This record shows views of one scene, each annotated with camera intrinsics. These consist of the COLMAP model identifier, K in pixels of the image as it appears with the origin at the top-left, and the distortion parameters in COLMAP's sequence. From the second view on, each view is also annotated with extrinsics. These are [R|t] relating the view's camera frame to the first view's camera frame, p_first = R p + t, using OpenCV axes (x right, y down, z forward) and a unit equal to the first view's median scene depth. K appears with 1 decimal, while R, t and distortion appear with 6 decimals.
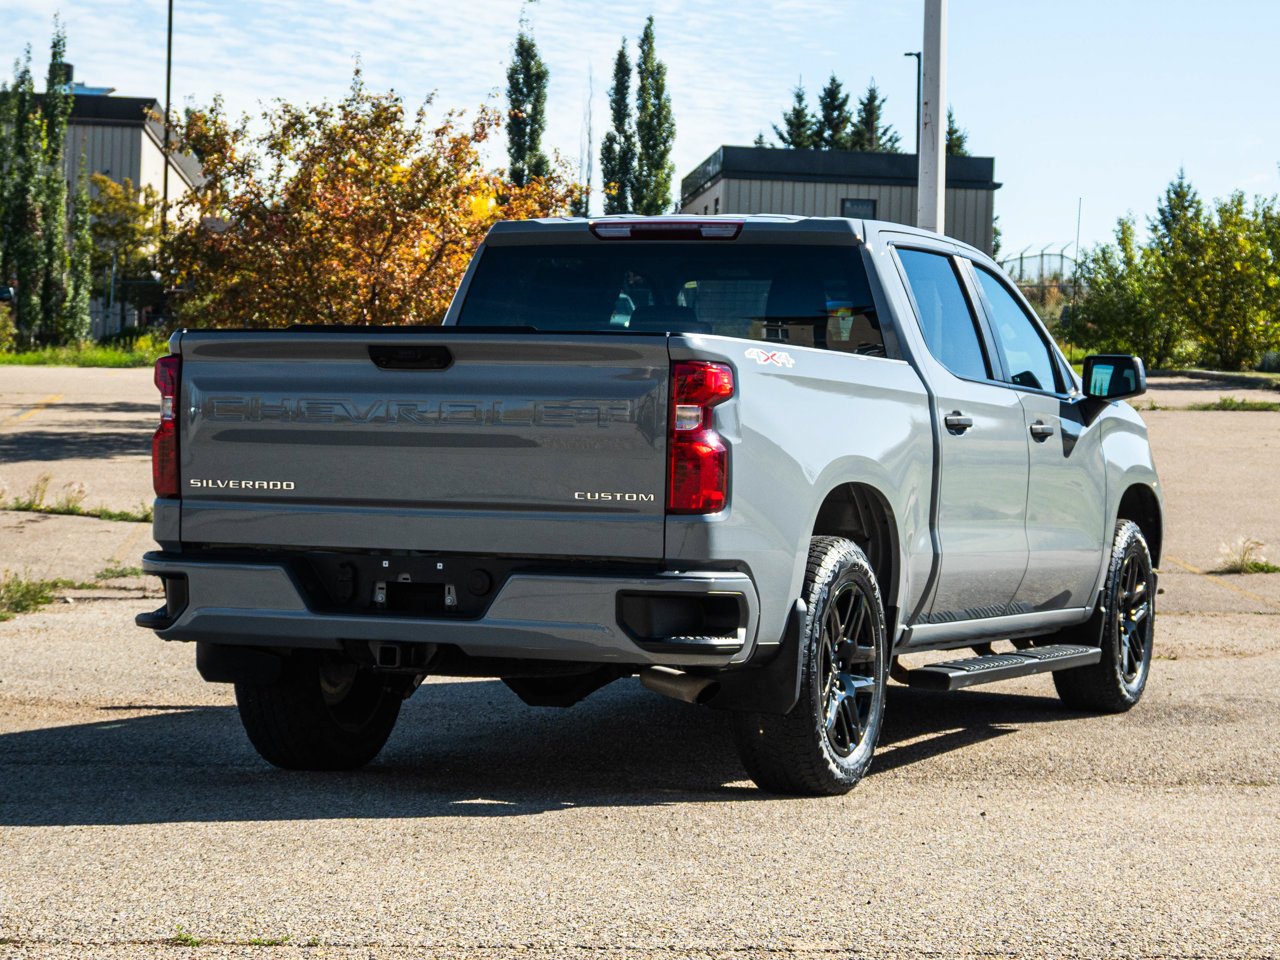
lens RADIAL K [[3198.7, 0, 640.0], [0, 3198.7, 480.0], [0, 0, 1]] dist [0.028660, 0.052348]
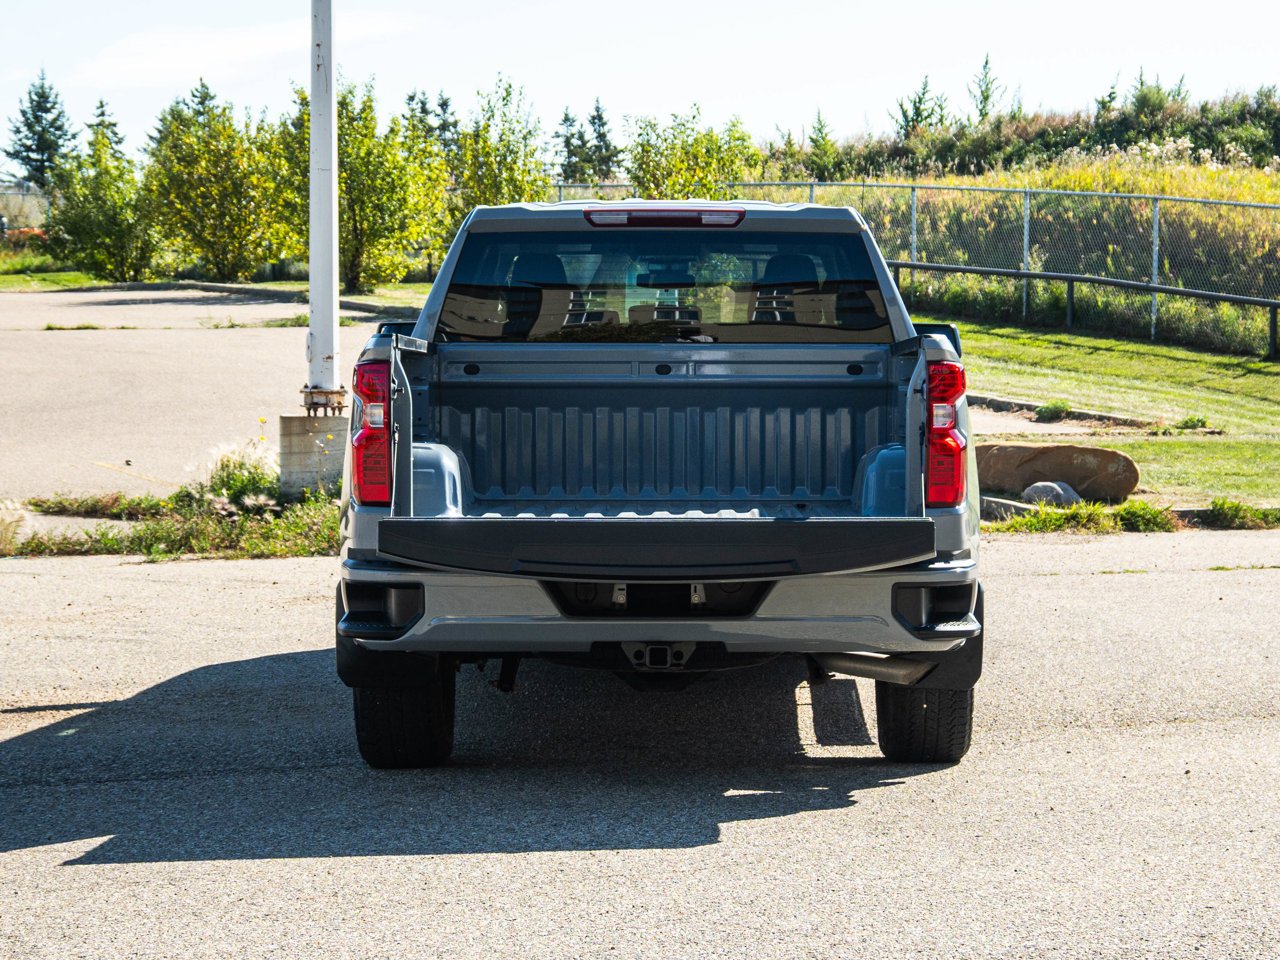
lens RADIAL K [[3236.4, 0, 640.0], [0, 3236.4, 480.0], [0, 0, 1]] dist [0.014078, -0.868437]
pose [[0.935262, -0.037547, 0.351959, -0.427060], [0.026815, 0.999016, 0.035319, -0.036233], [-0.352939, -0.023595, 0.935349, 0.040275]]
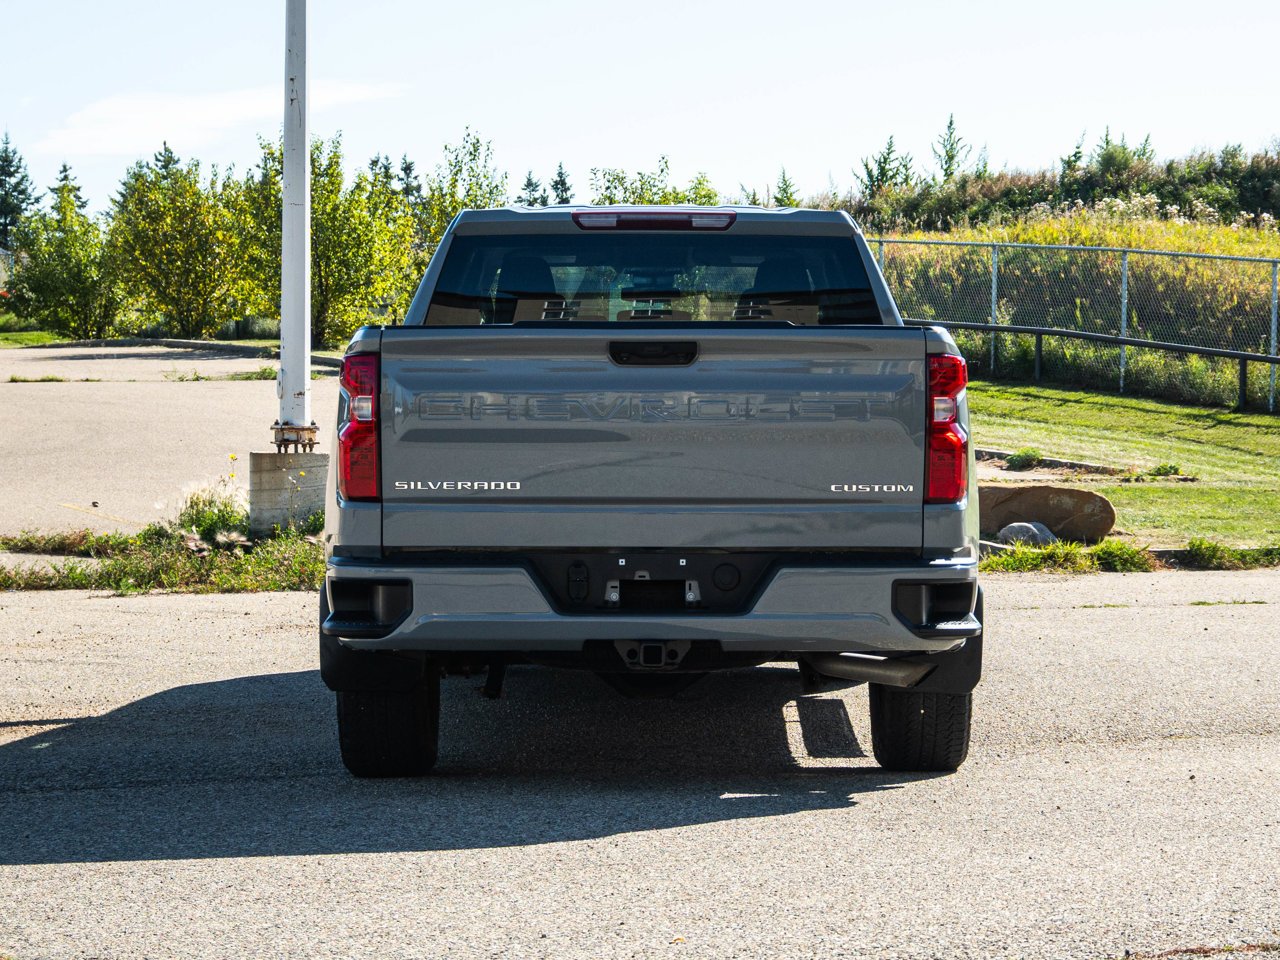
lens RADIAL K [[3230.6, 0, 636.0], [0, 3230.6, 444.8], [0, 0, 1]] dist [0.000726, -0.650047]
pose [[0.931356, -0.022313, 0.363427, -0.429214], [0.022528, 0.999740, 0.003648, -0.013328], [-0.363413, 0.004790, 0.931616, 0.066123]]
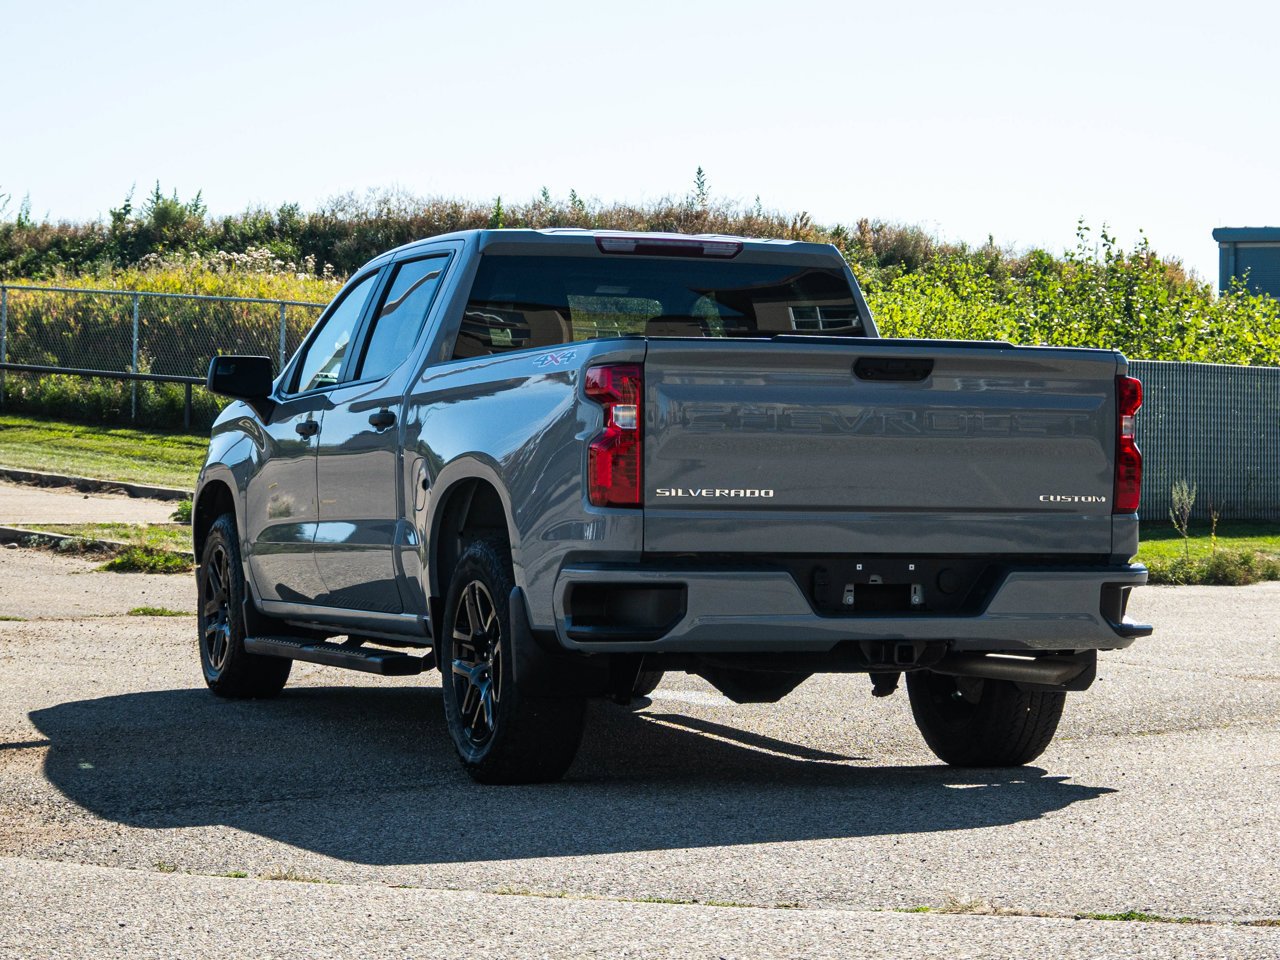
lens RADIAL K [[3236.4, 0, 640.0], [0, 3236.4, 480.0], [0, 0, 1]] dist [0.014078, -0.868437]
pose [[0.742986, -0.010779, 0.669220, -0.821302], [0.012608, 0.999918, 0.002107, -0.005126], [-0.669188, 0.006872, 0.743061, 0.259008]]
